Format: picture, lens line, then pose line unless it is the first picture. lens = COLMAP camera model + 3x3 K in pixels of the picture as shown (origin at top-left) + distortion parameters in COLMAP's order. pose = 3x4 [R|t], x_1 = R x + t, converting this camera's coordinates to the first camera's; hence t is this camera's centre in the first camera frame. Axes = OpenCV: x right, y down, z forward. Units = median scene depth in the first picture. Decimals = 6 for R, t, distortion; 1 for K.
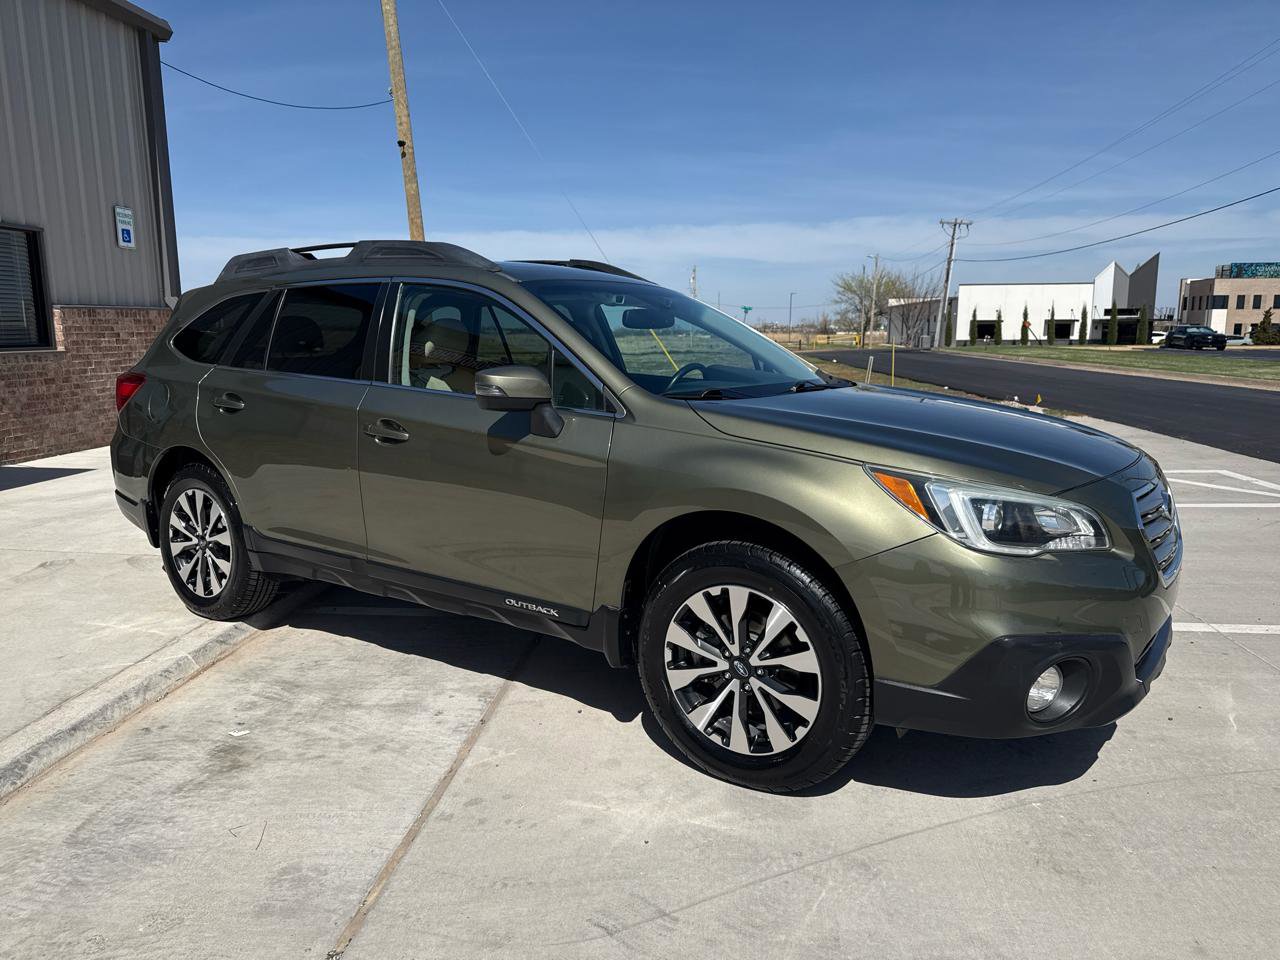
lens RADIAL K [[890.2, 0, 644.3], [0, 890.2, 484.7], [0, 0, 1]] dist [0.079357, -0.110061]
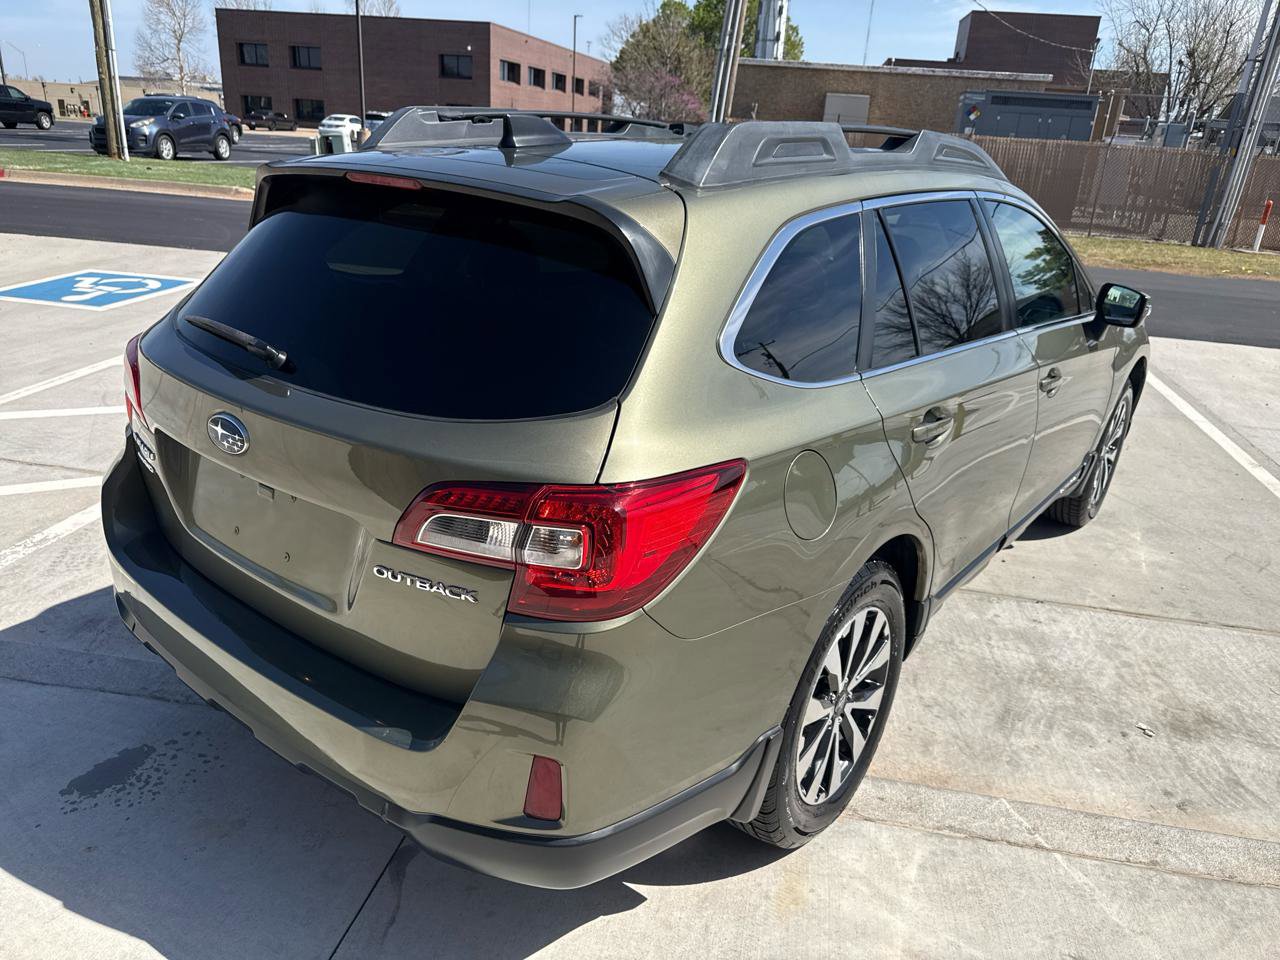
lens RADIAL K [[906.4, 0, 644.1], [0, 906.4, 475.2], [0, 0, 1]] dist [-0.000997, -0.003239]
pose [[0.070444, -0.347325, 0.935095, -1.072126], [0.109692, 0.934436, 0.338816, -0.288416], [-0.991466, 0.078704, 0.103924, 1.182199]]
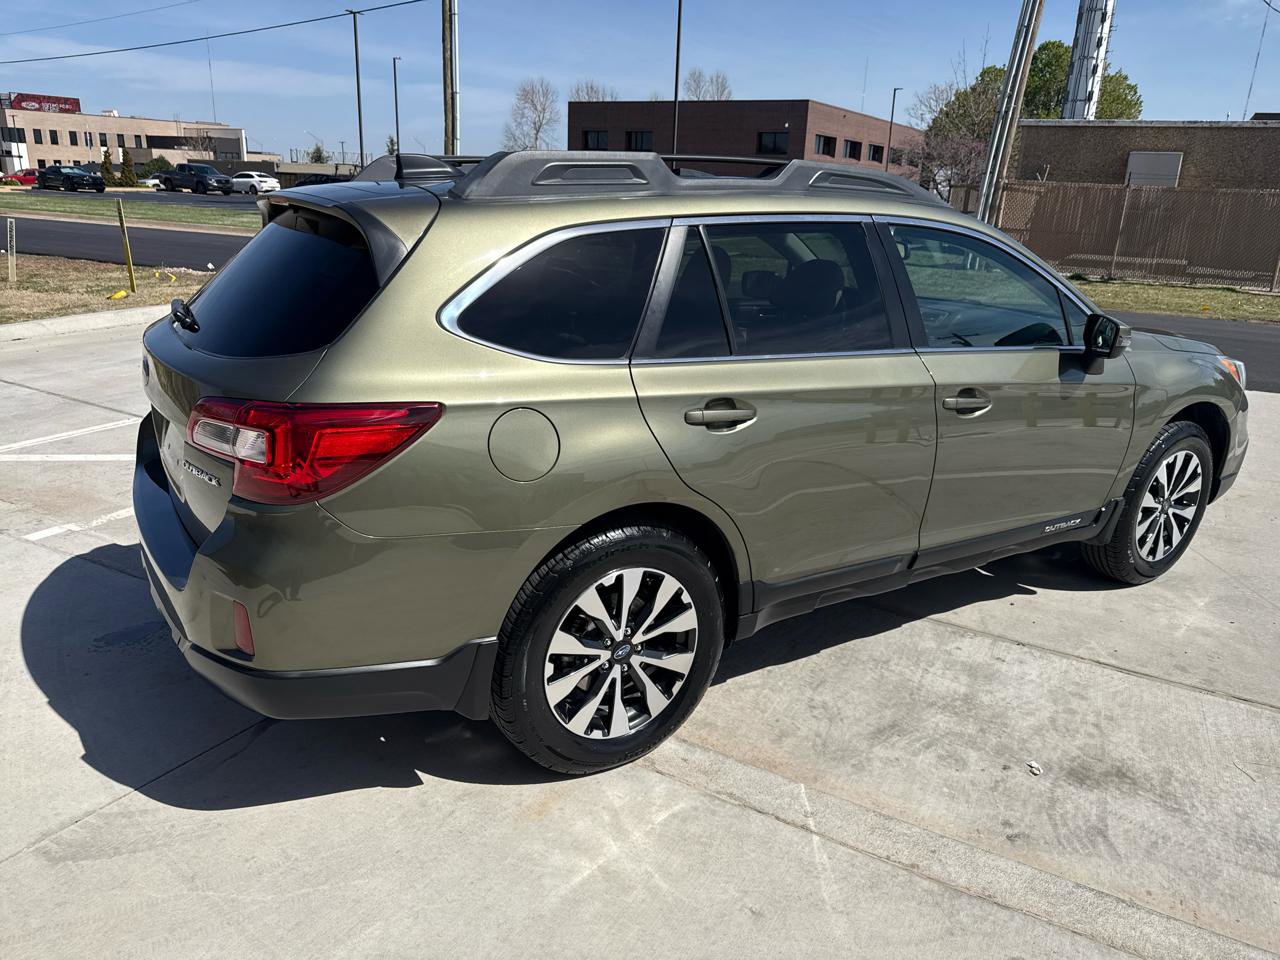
lens RADIAL K [[901.8, 0, 637.7], [0, 901.8, 459.5], [0, 0, 1]] dist [0.010334, -0.004813]
pose [[0.400570, -0.247623, 0.882172, -1.107414], [0.117284, 0.968726, 0.218663, -0.214668], [-0.908729, 0.015875, 0.417085, 0.831300]]
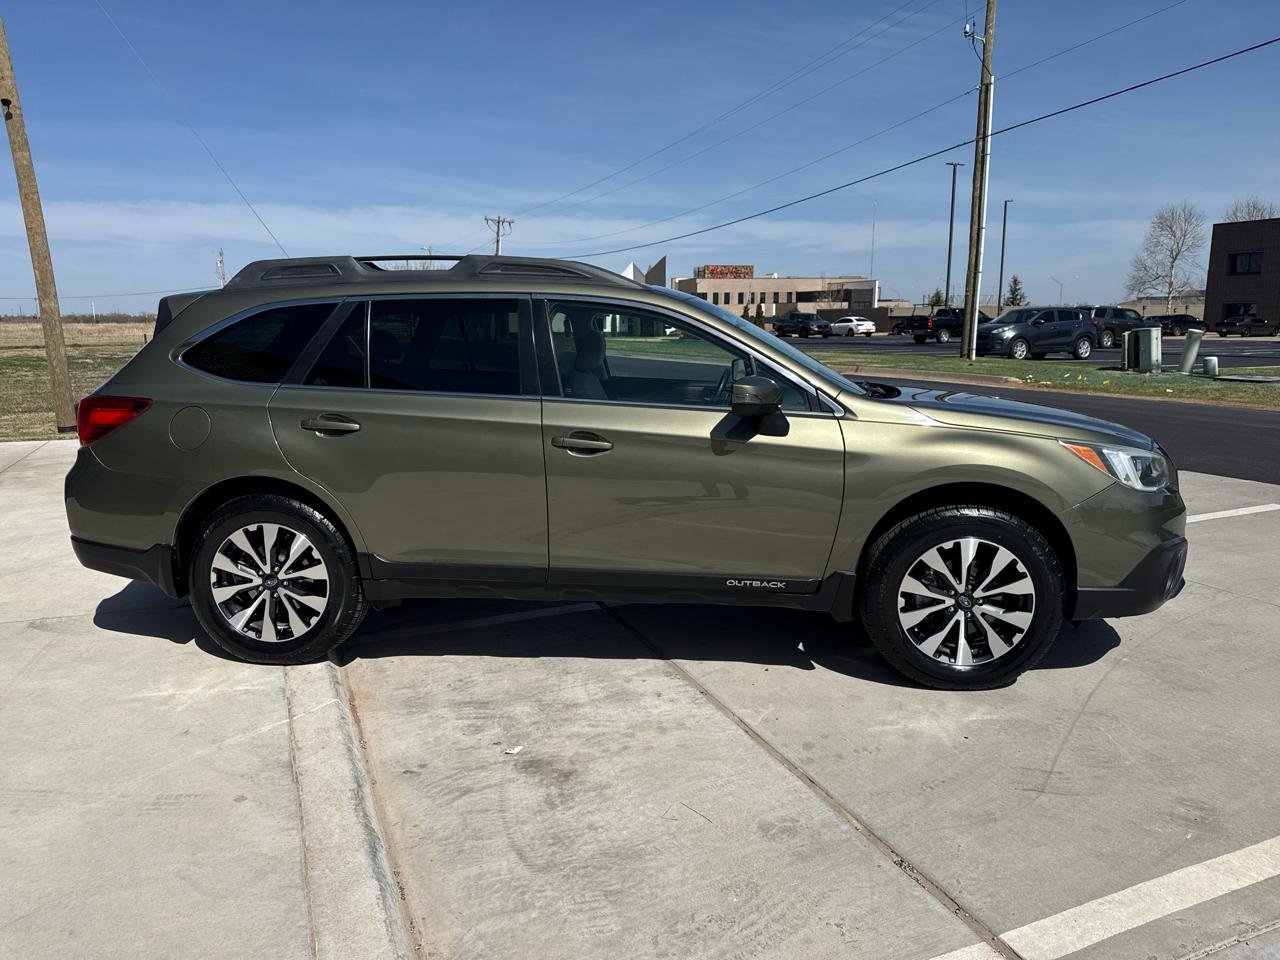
lens RADIAL K [[890.2, 0, 644.3], [0, 890.2, 484.7], [0, 0, 1]] dist [0.079357, -0.110061]
pose [[0.875638, -0.087921, 0.474898, -0.653572], [0.083178, 0.996051, 0.031038, -0.032828], [-0.475752, 0.012323, 0.879493, 0.040642]]
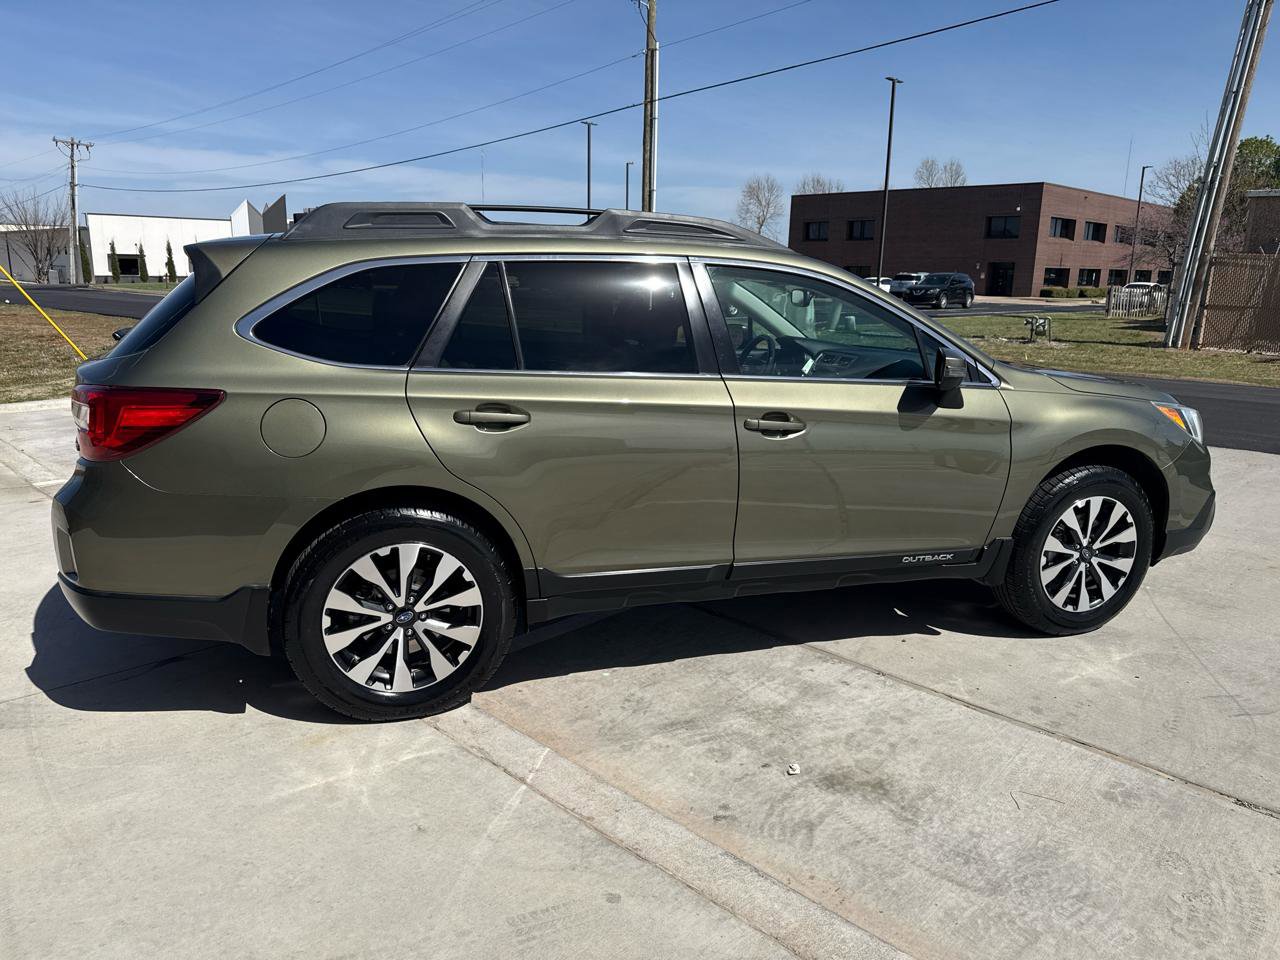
lens RADIAL K [[884.5, 0, 642.4], [0, 884.5, 481.8], [0, 0, 1]] dist [0.084495, -0.121149]
pose [[0.610401, -0.166908, 0.774308, -1.011936], [0.114489, 0.985873, 0.122259, -0.118066], [-0.783775, 0.014023, 0.620887, 0.471155]]
